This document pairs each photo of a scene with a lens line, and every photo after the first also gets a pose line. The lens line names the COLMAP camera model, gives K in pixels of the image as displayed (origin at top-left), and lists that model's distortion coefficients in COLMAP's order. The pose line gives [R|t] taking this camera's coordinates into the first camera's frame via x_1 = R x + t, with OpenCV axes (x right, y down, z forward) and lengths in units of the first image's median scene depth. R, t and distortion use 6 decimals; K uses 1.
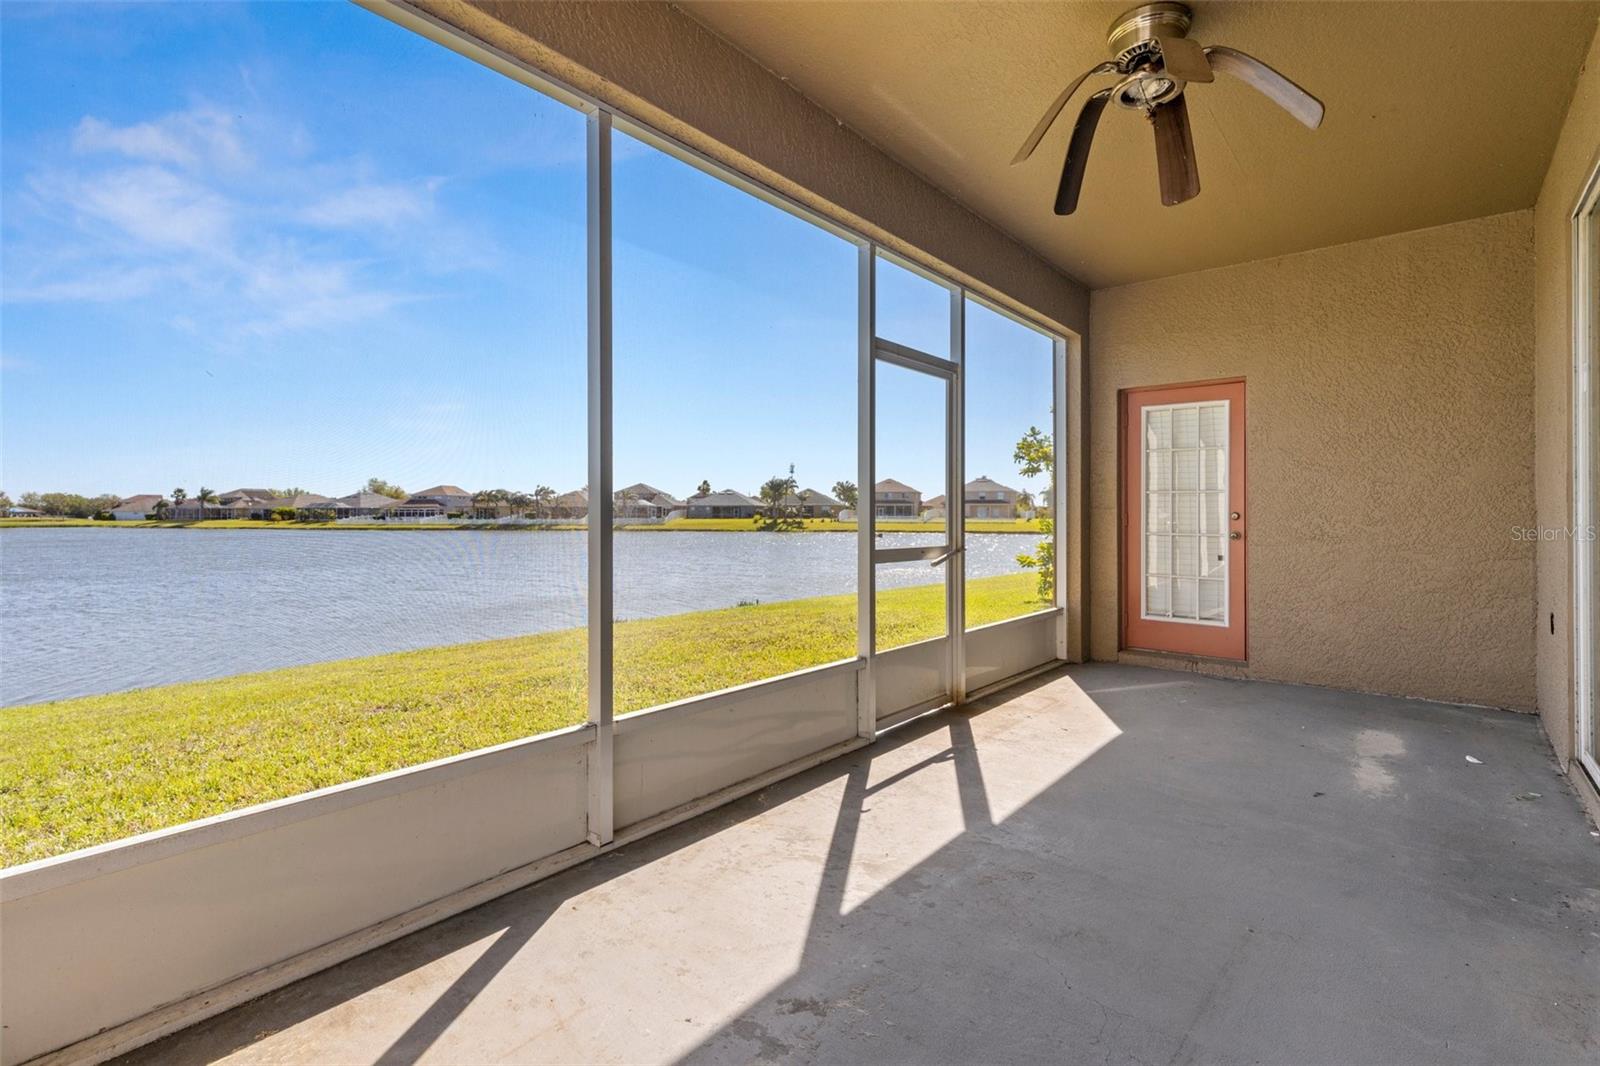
lens RADIAL K [[724.7, 0, 799.0], [0, 724.7, 525.0], [0, 0, 1]] dist [0.009096, -0.002150]
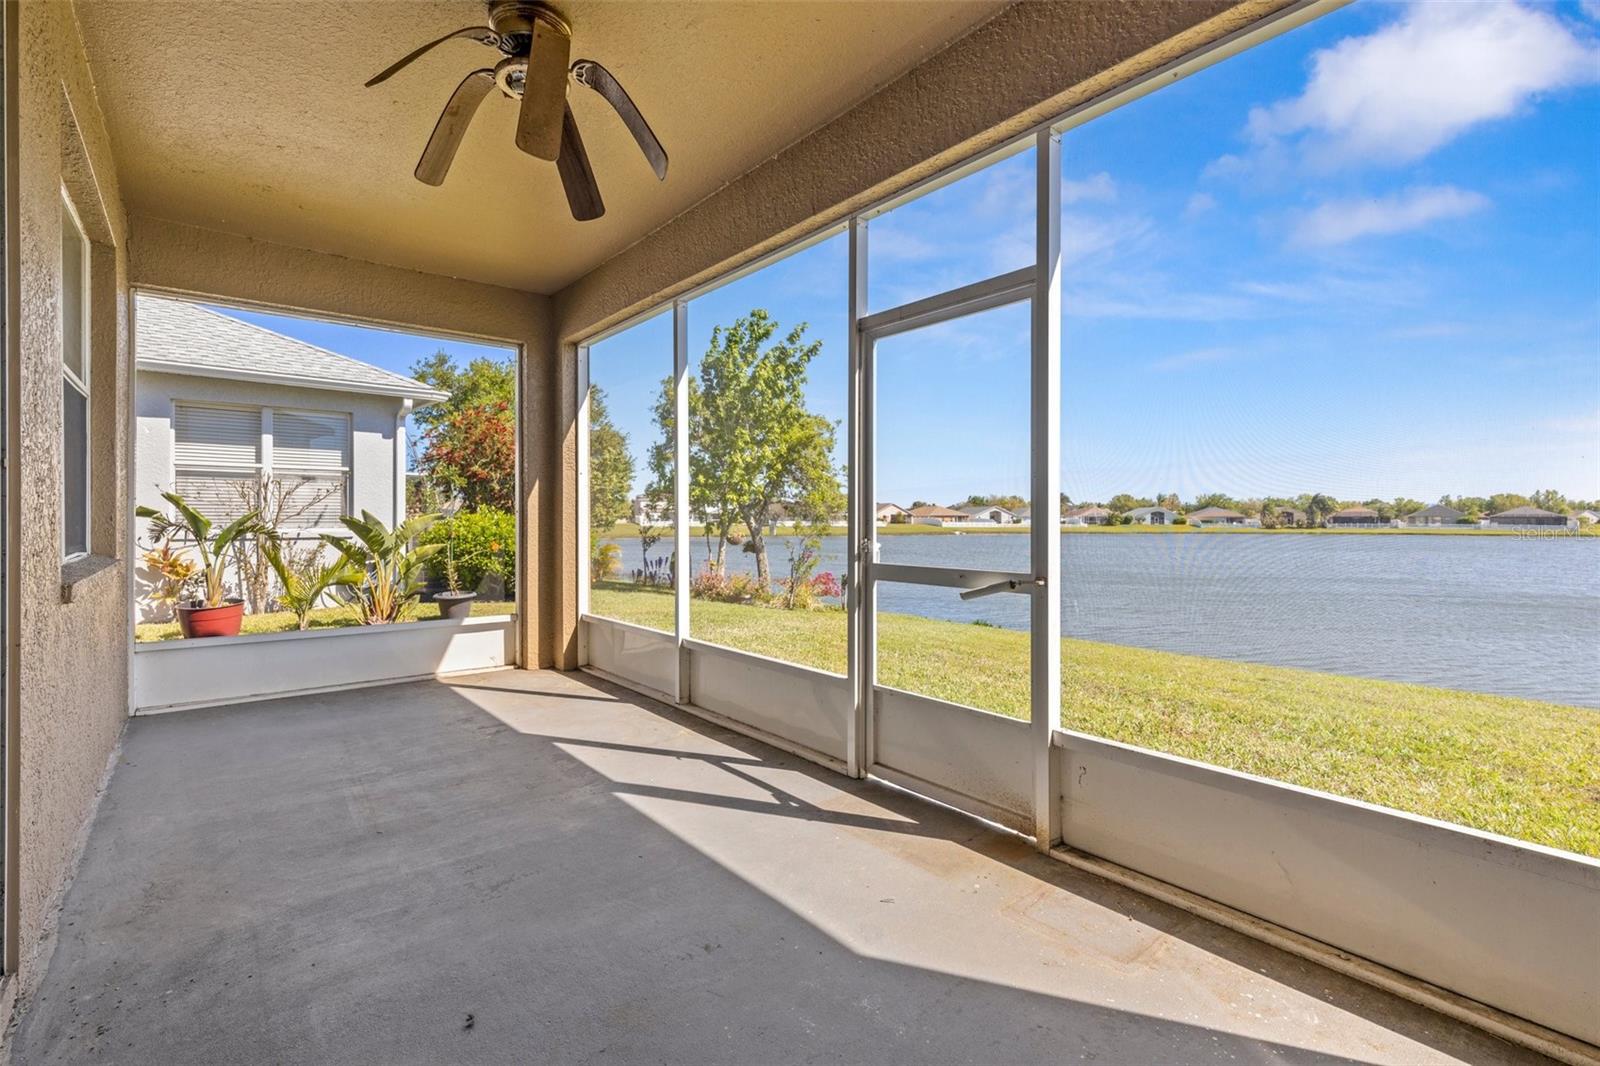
lens RADIAL K [[724.7, 0, 810.5], [0, 724.7, 535.4], [0, 0, 1]] dist [0.009096, -0.002150]
pose [[-0.160881, 0.020345, -0.986764, 1.095198], [-0.016199, 0.999598, 0.023251, -0.020150], [0.986841, 0.019725, -0.160487, 1.208841]]
